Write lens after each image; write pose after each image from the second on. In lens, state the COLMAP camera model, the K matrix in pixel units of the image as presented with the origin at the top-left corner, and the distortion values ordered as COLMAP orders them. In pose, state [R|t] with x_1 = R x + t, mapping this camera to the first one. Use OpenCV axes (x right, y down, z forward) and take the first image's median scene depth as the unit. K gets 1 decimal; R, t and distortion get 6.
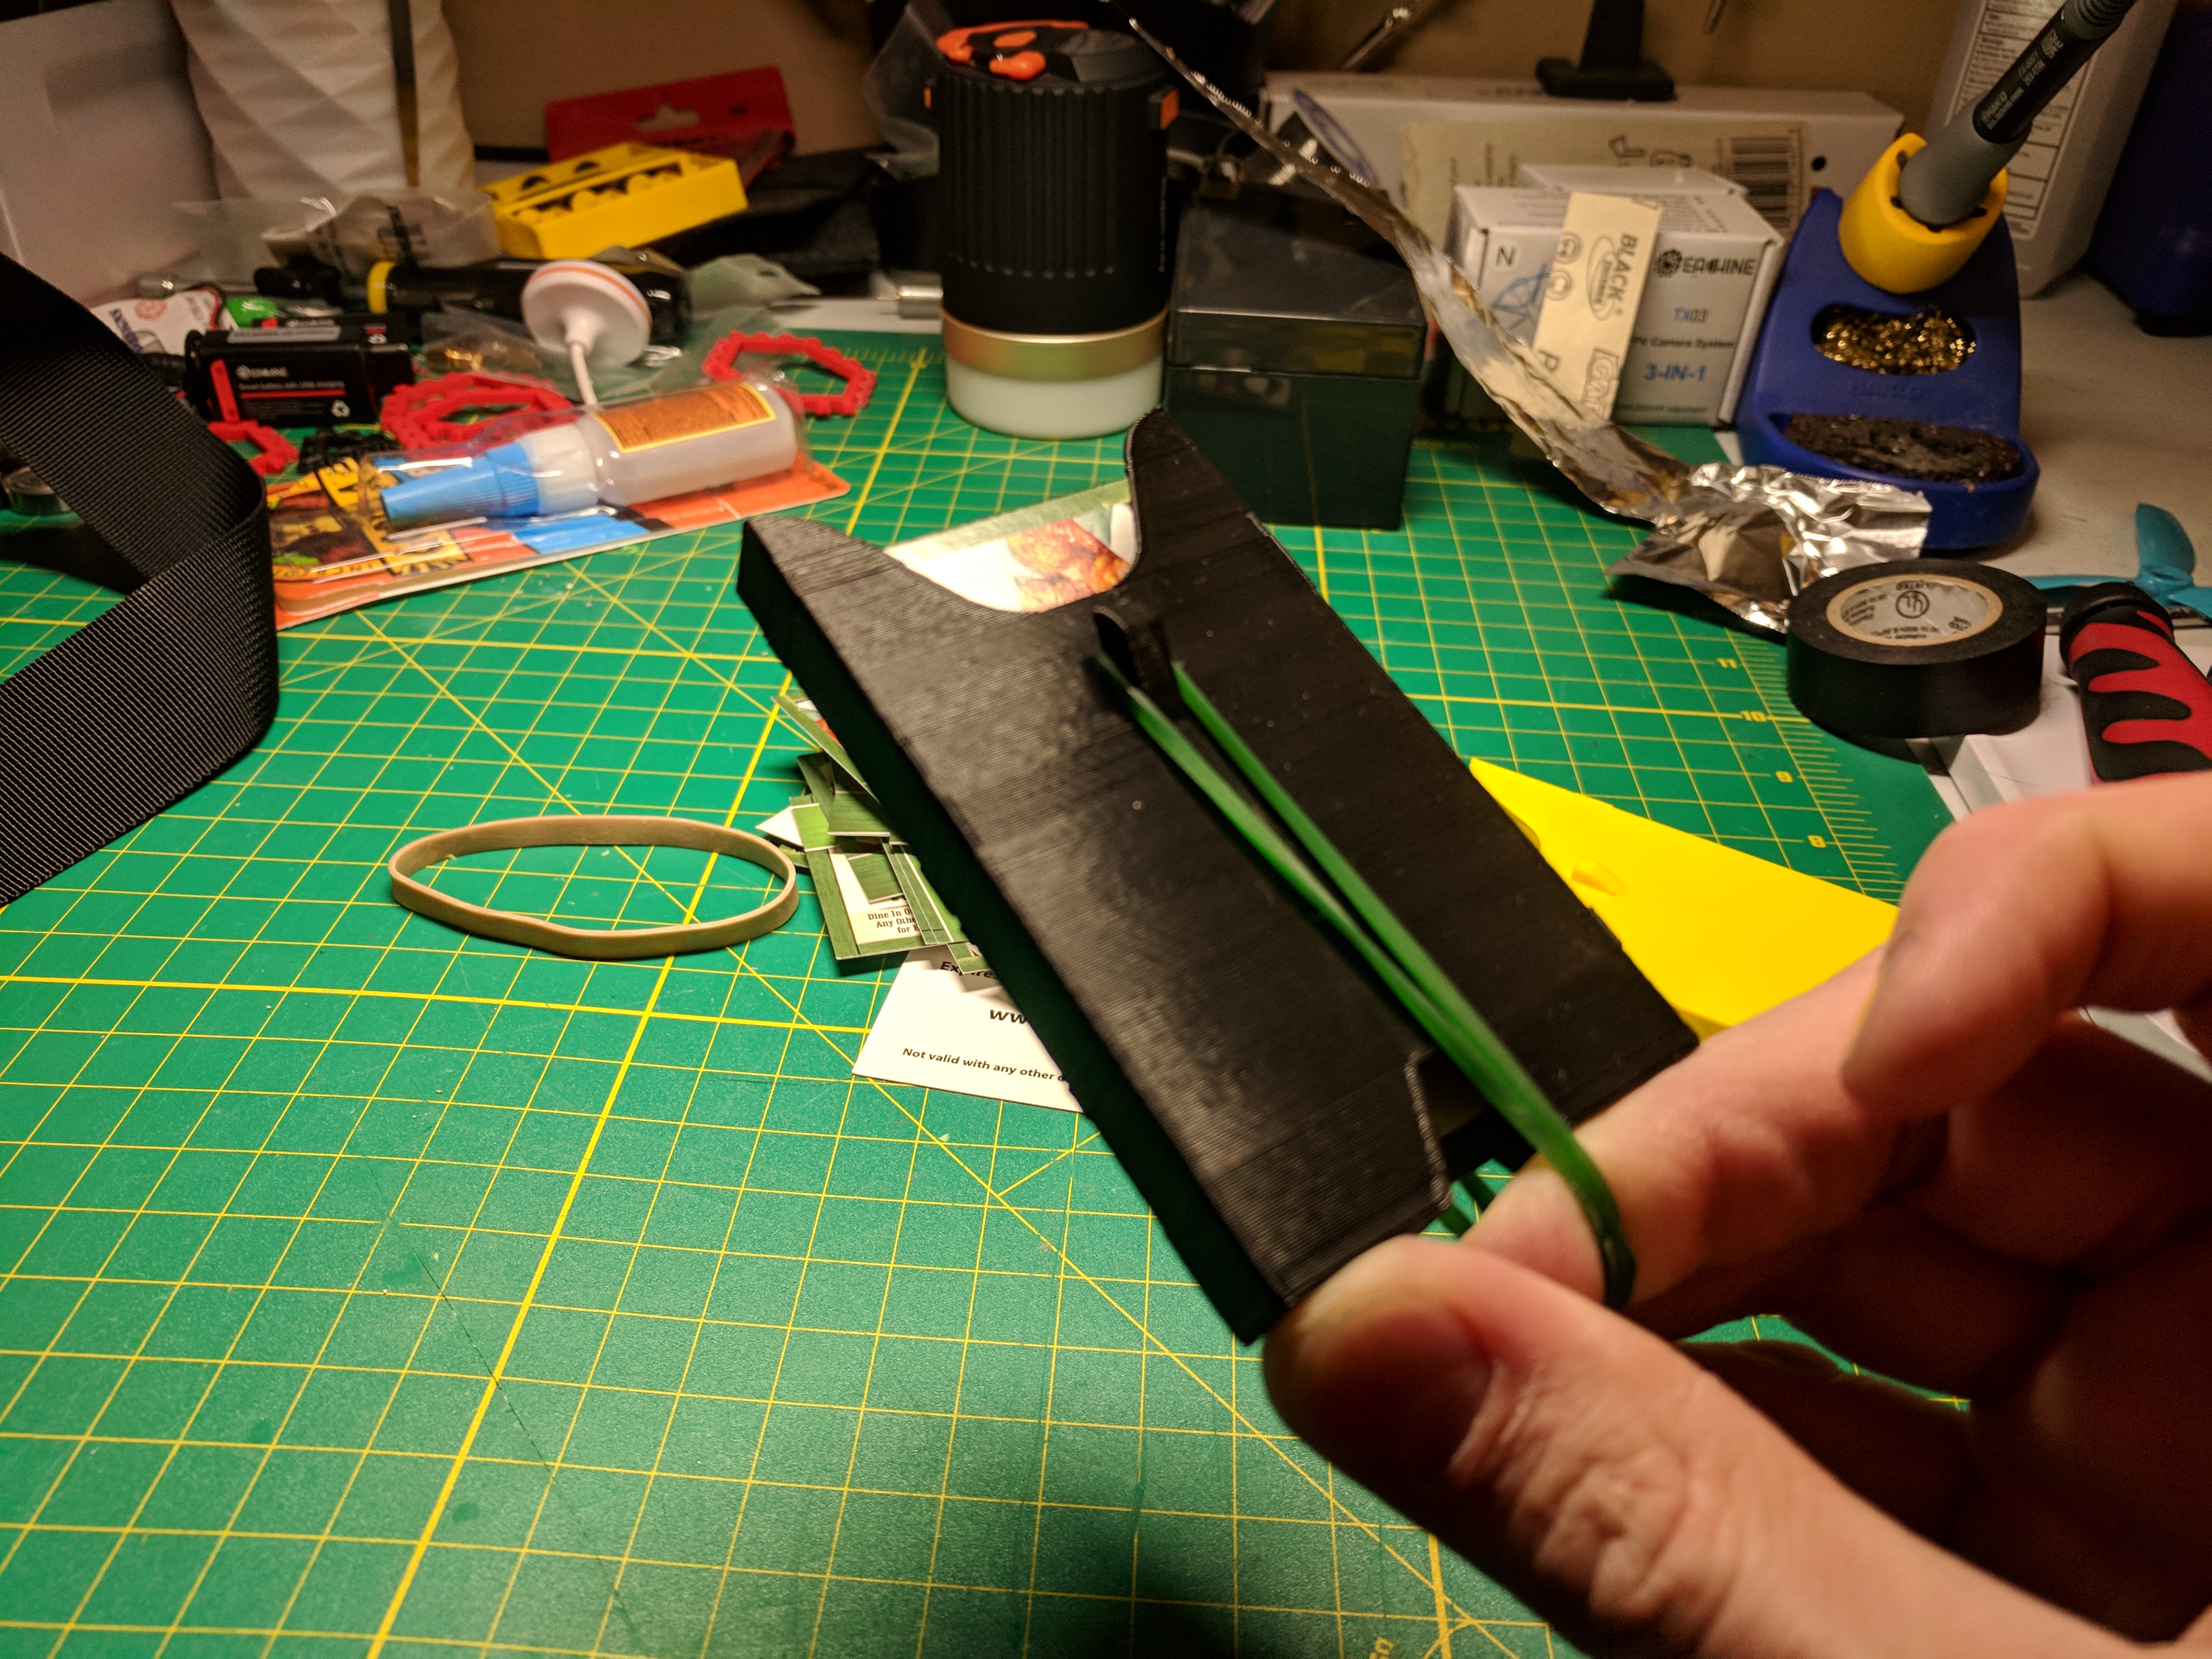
lens RADIAL K [[1682.7, 0, 1106.0], [0, 1682.7, 829.5], [0, 0, 1]] dist [-0.029488, 0.002434]
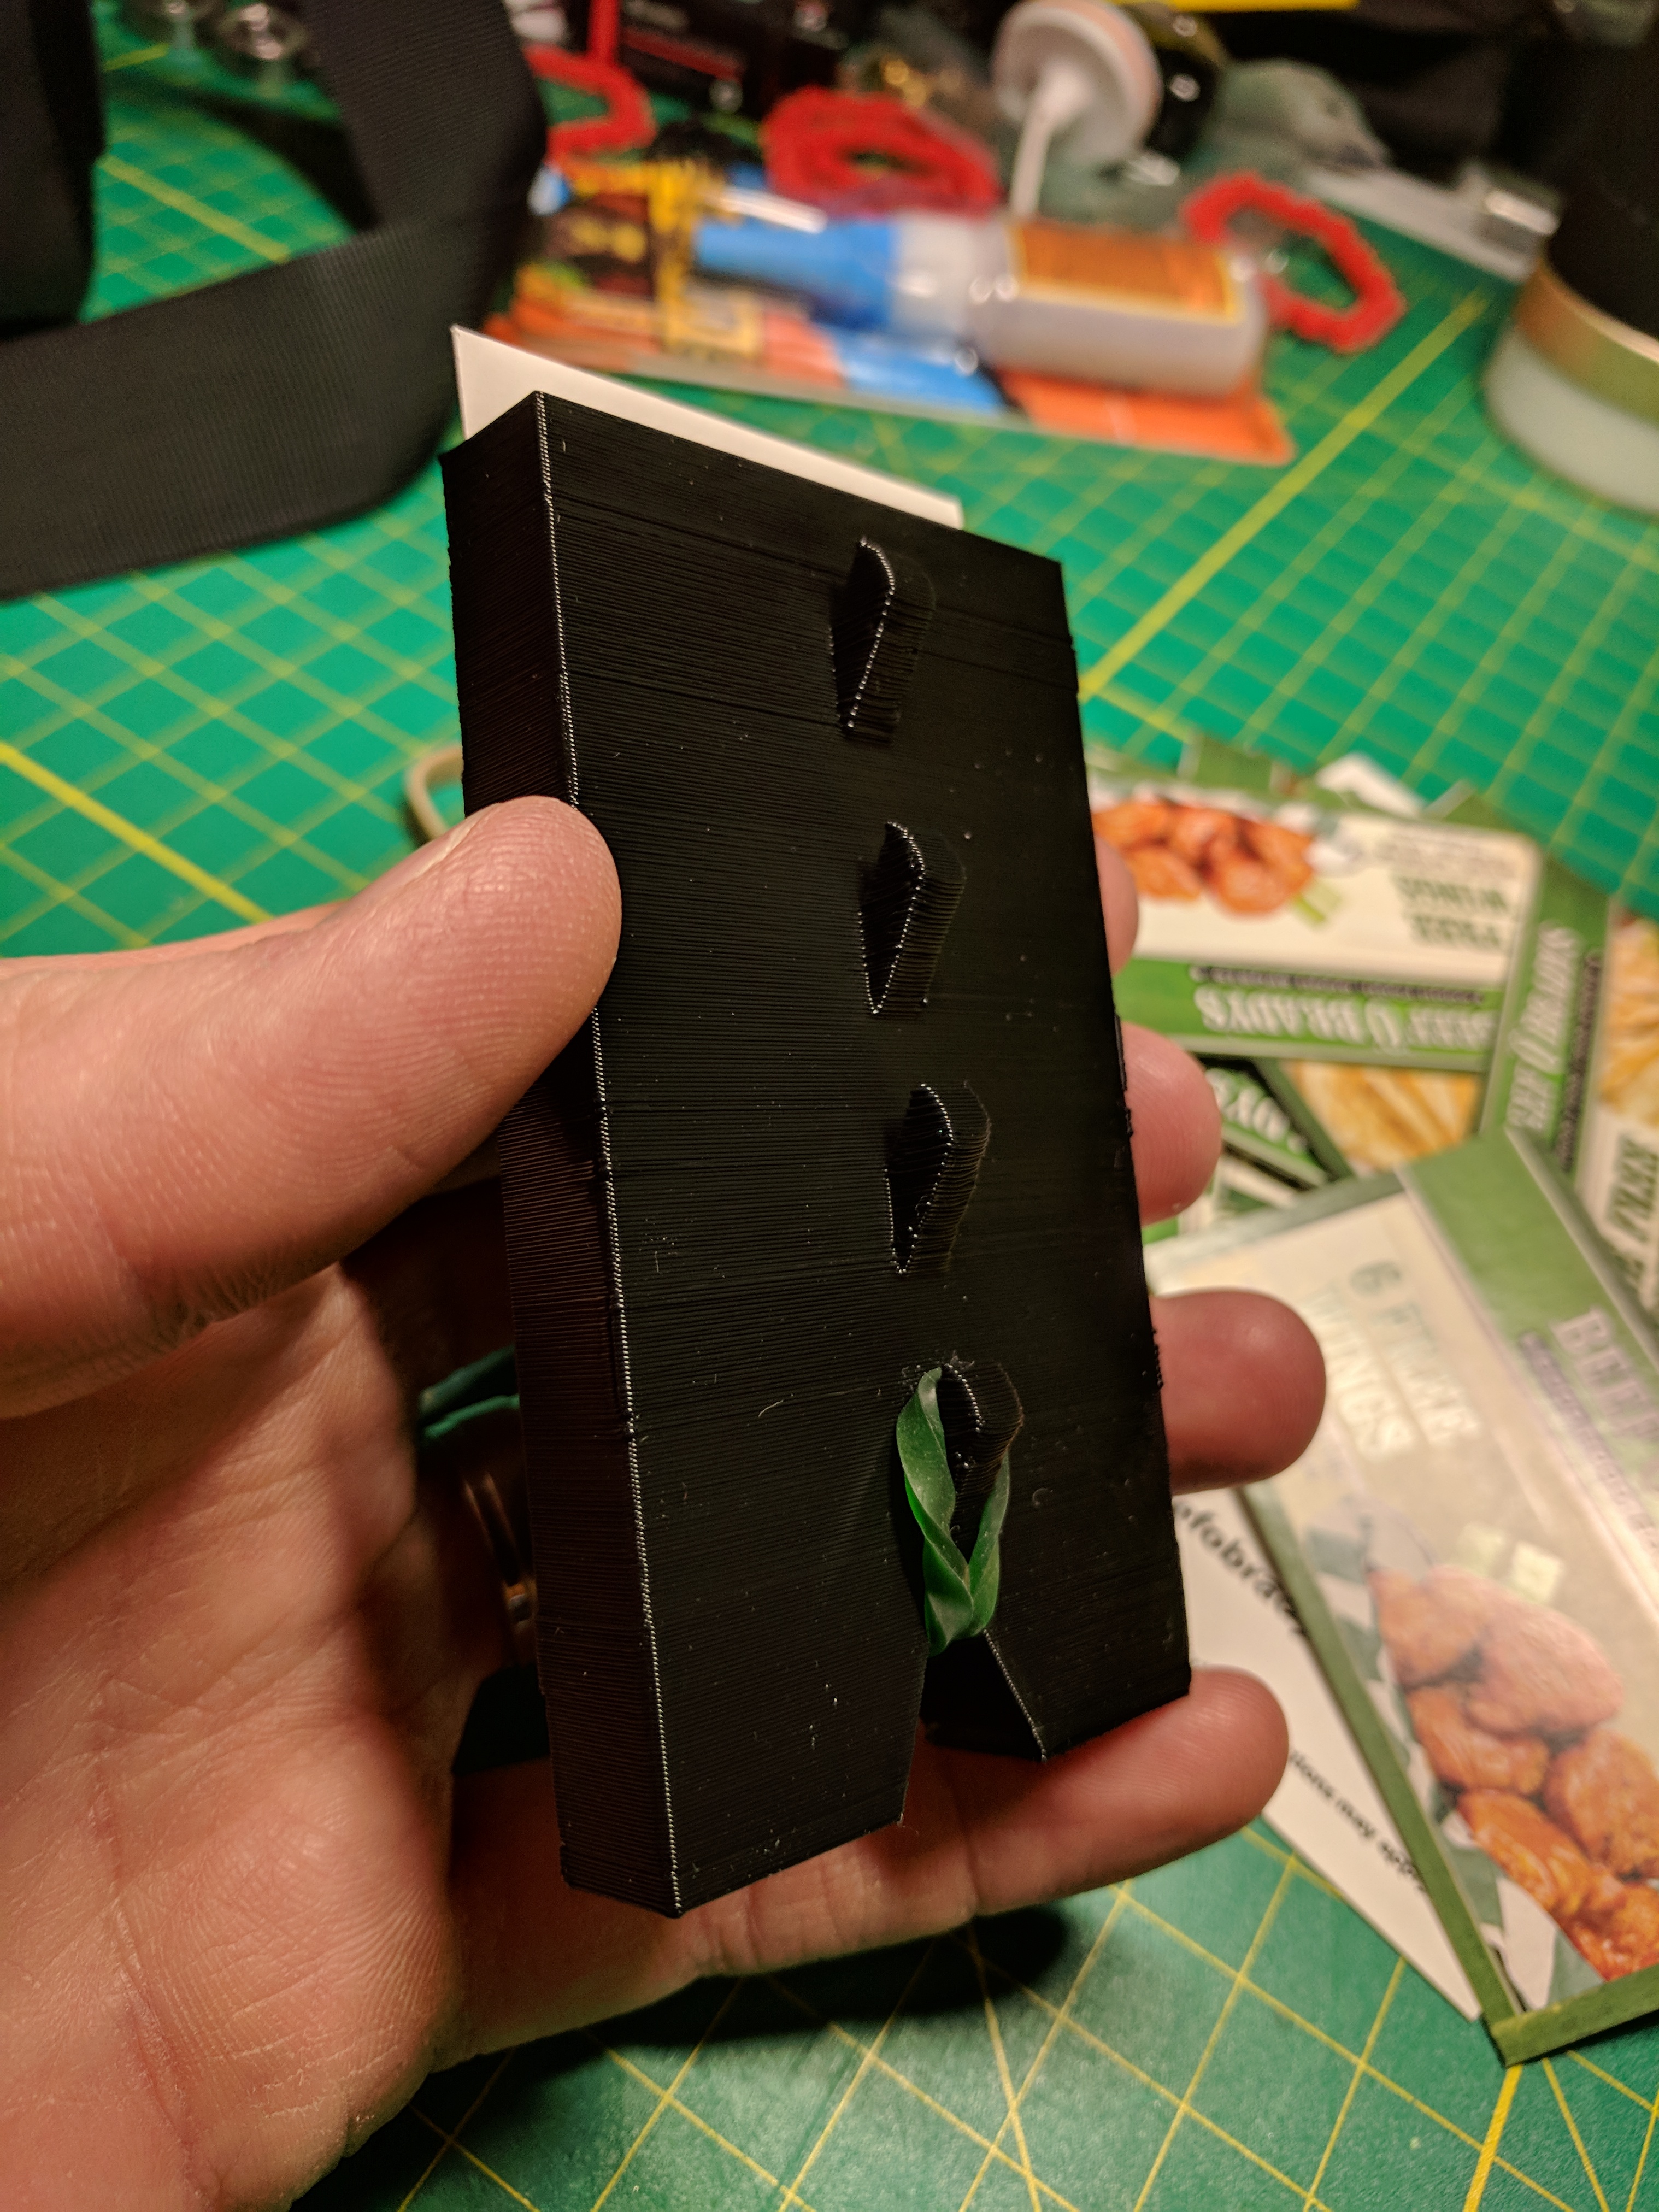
lens RADIAL K [[1682.7, 0, 829.5], [0, 1682.7, 1106.0], [0, 0, 1]] dist [-0.029488, 0.002434]
pose [[0.855916, 0.469679, -0.216355, -0.036204], [-0.409172, 0.870963, 0.272034, -0.074410], [0.316206, -0.144312, 0.937650, 0.232622]]
